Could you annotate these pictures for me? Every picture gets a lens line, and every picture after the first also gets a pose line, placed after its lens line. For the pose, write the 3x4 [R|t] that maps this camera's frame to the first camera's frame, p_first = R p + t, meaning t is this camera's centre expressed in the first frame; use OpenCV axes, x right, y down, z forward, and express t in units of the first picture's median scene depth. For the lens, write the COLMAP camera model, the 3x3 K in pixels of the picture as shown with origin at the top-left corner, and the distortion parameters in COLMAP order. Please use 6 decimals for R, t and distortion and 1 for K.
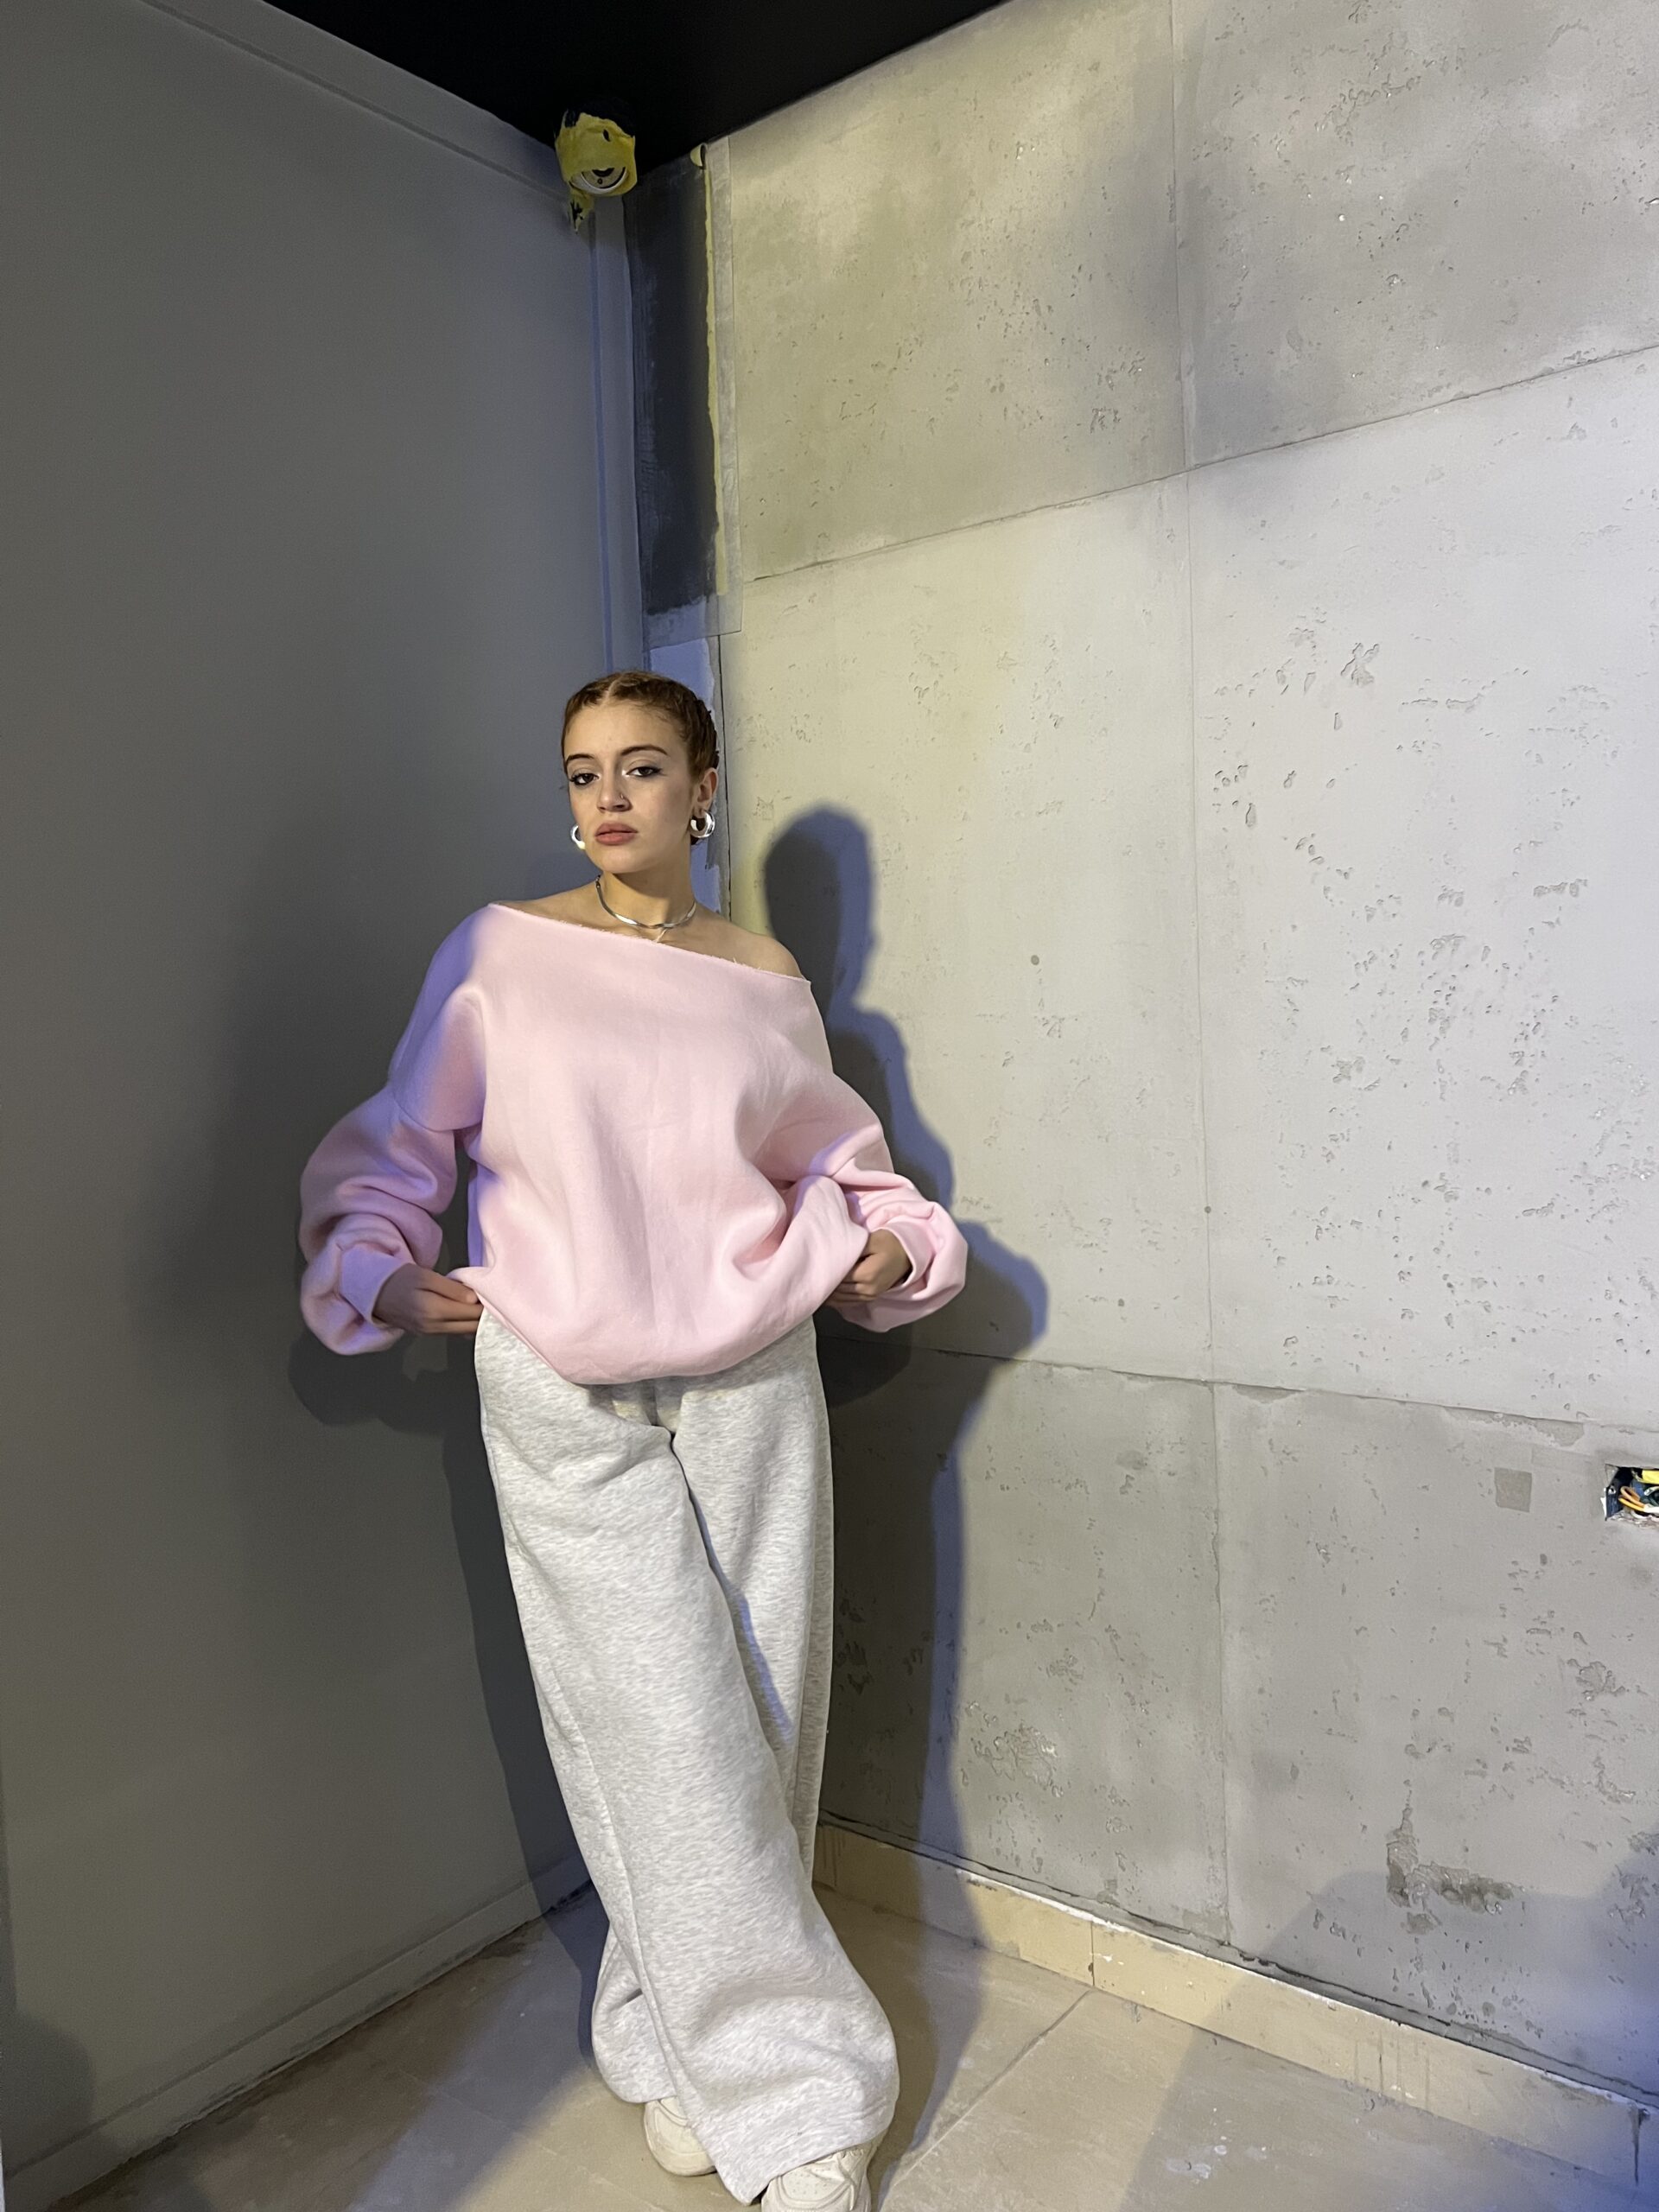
lens RADIAL K [[1666.3, 0, 831.5], [0, 1666.3, 1082.2], [0, 0, 1]] dist [0.034595, -0.044649]
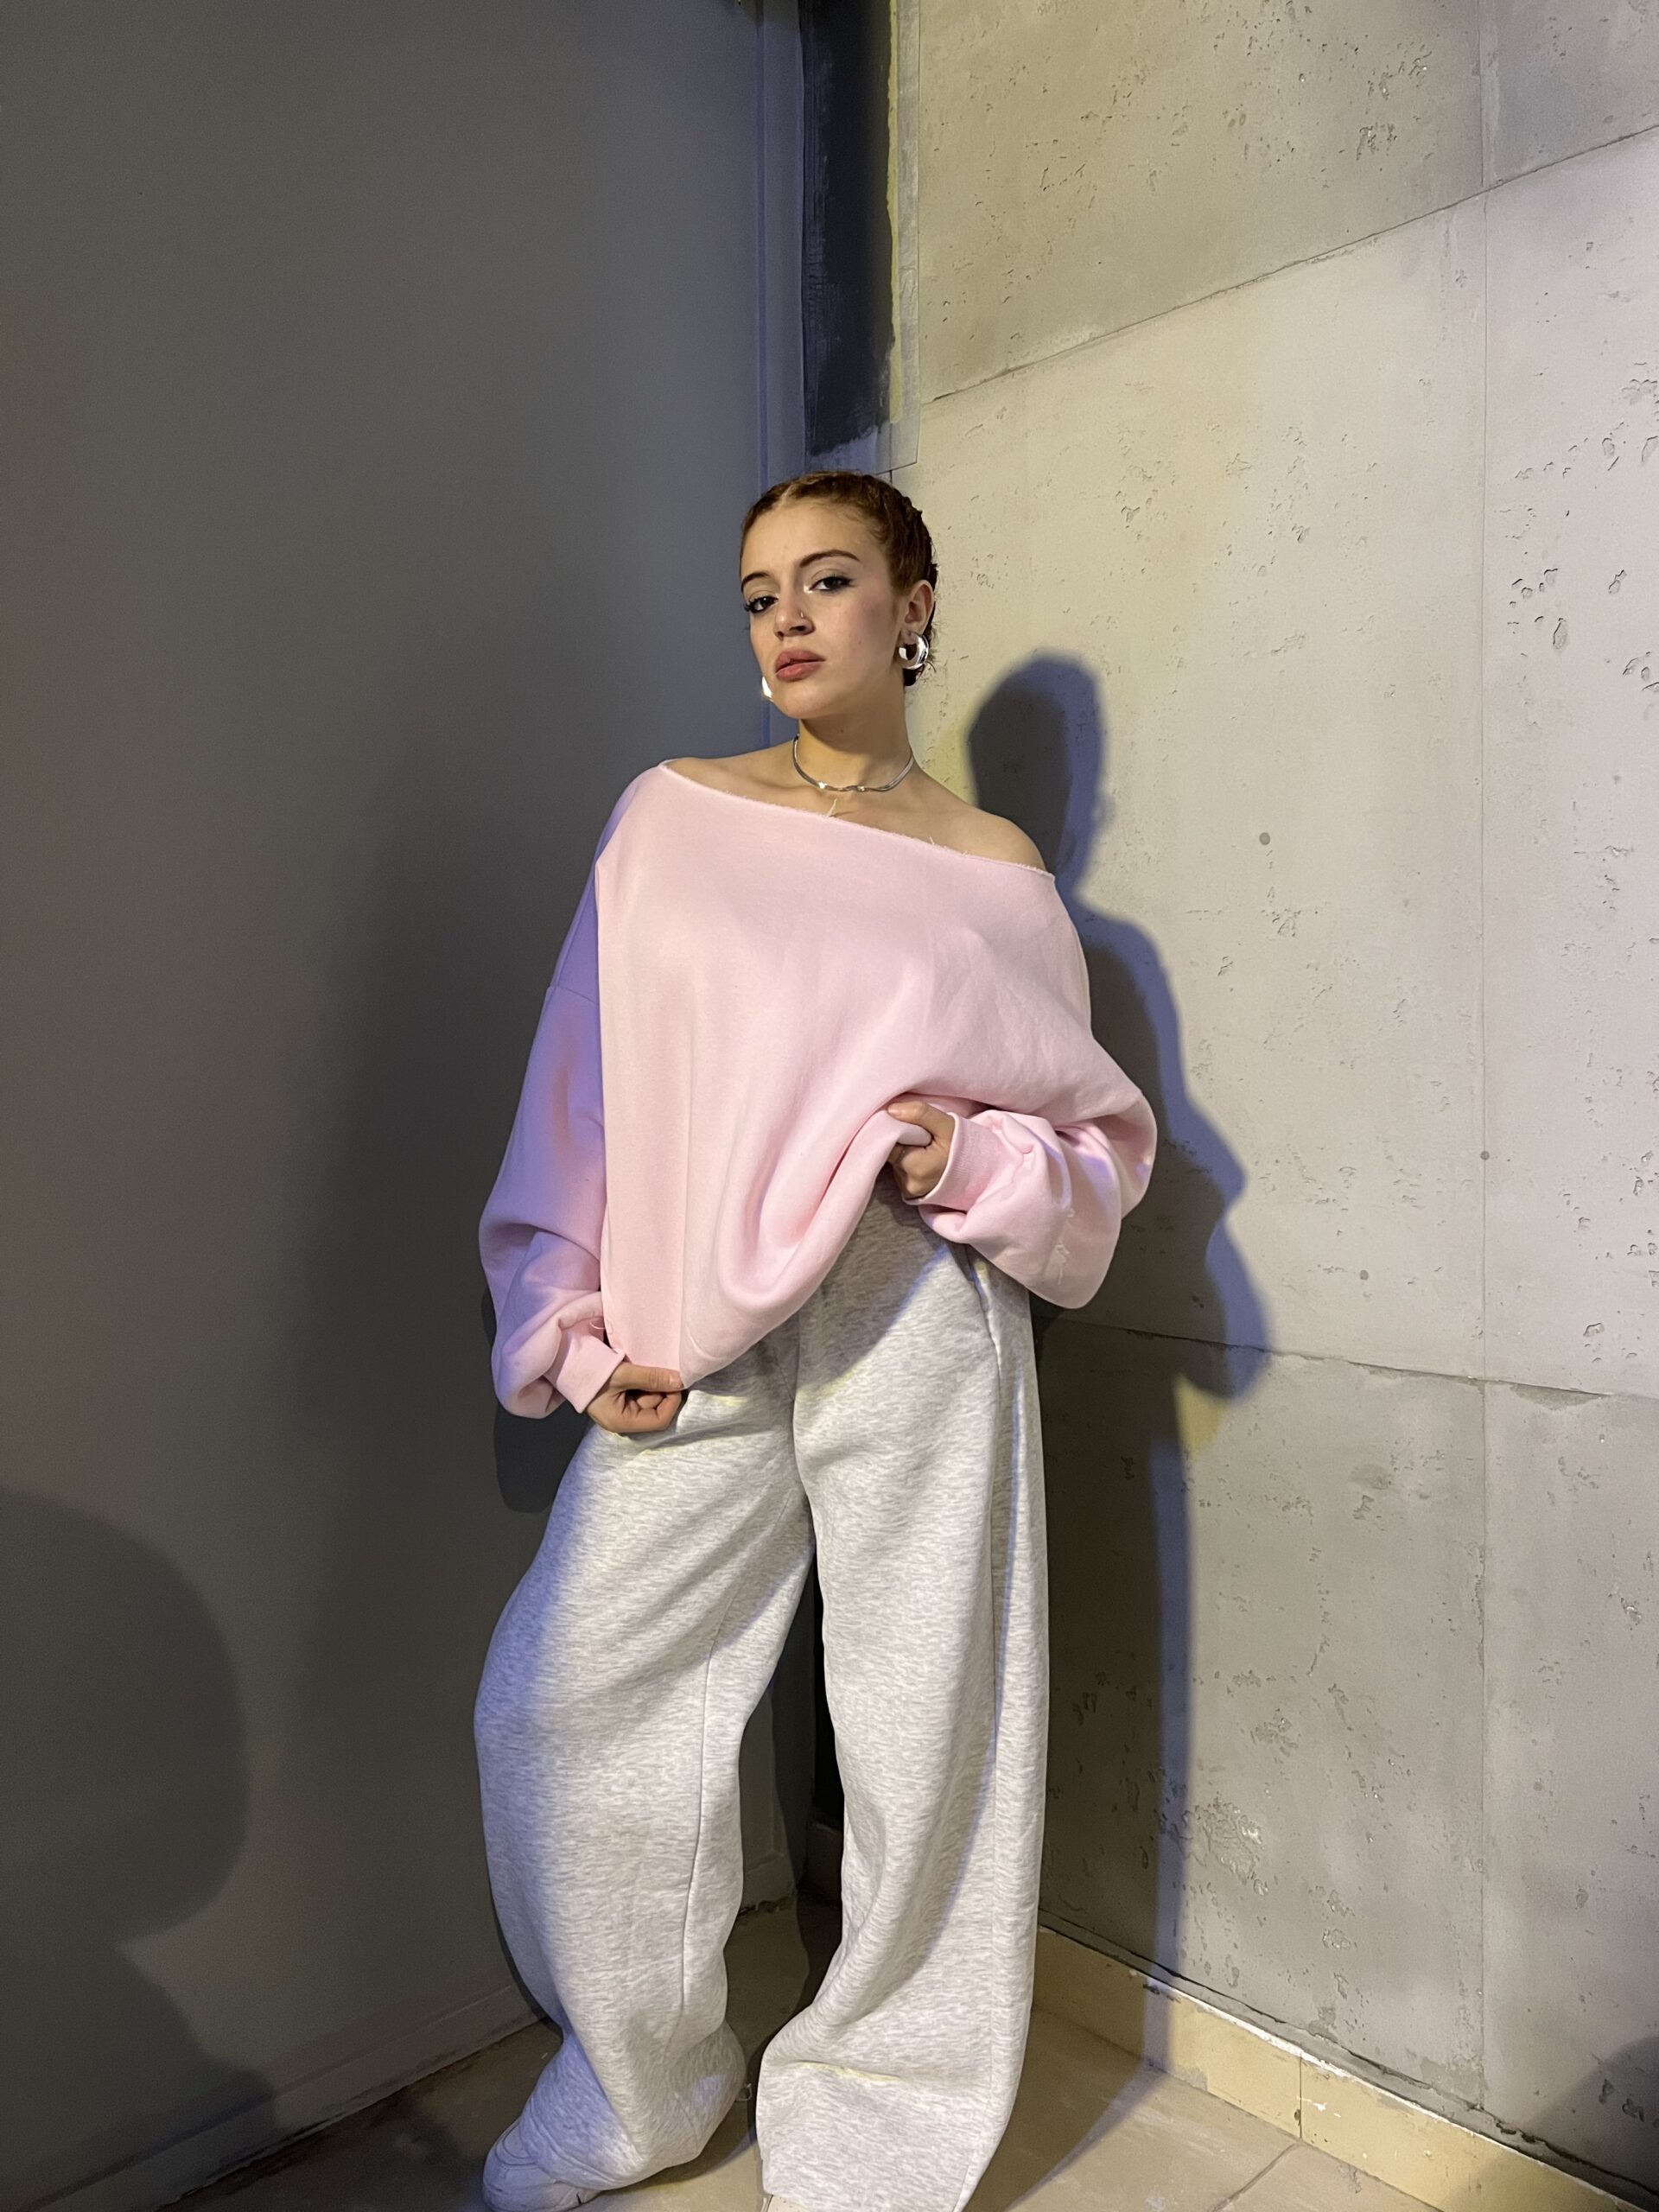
lens RADIAL K [[1666.3, 0, 831.2], [0, 1666.3, 1096.8], [0, 0, 1]] dist [0.034595, -0.044649]
pose [[0.990504, 0.030014, -0.134170, 0.030290], [-0.030516, 0.999533, -0.001688, 0.059822], [0.134057, 0.005766, 0.990957, 0.195411]]
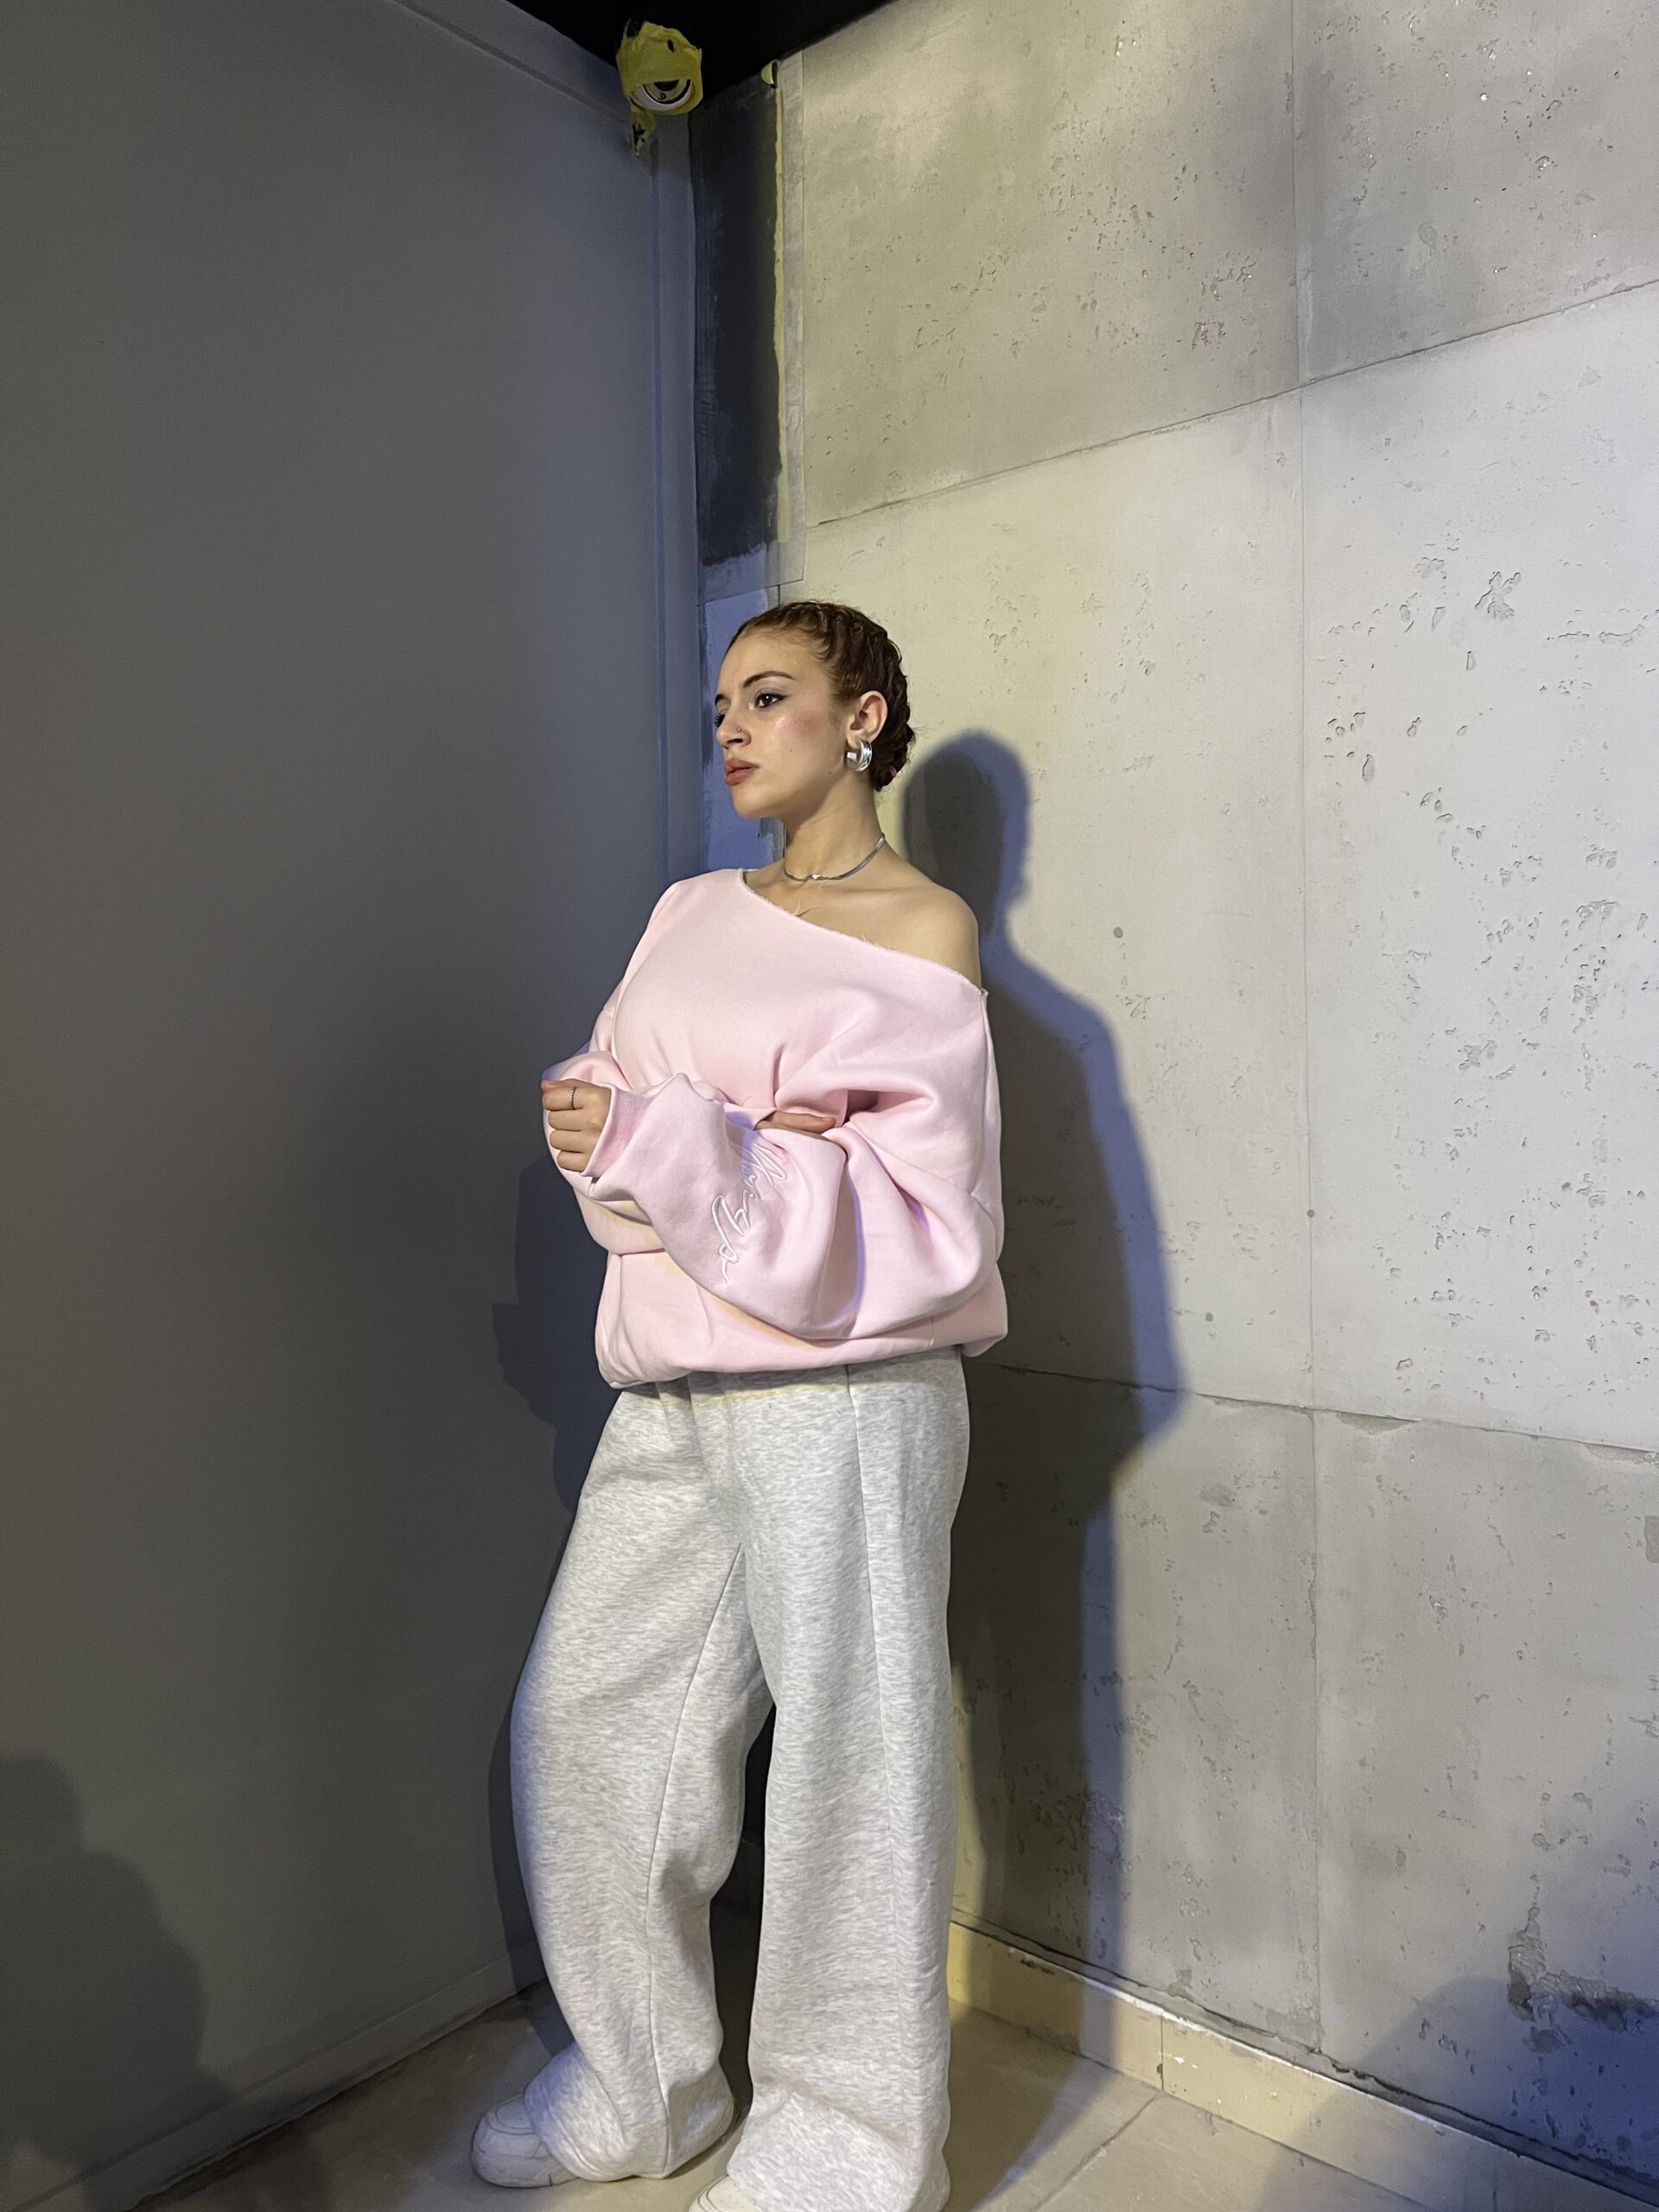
lens RADIAL K [[1666.3, 0, 817.7], [0, 1666.3, 1073.9], [0, 0, 1]] dist [0.034595, -0.044649]
pose [[0.998648, 0.022398, -0.046905, 0.004189], [-0.023522, 0.999446, -0.023536, 0.029426], [0.046352, 0.024607, 0.998622, 0.099082]]
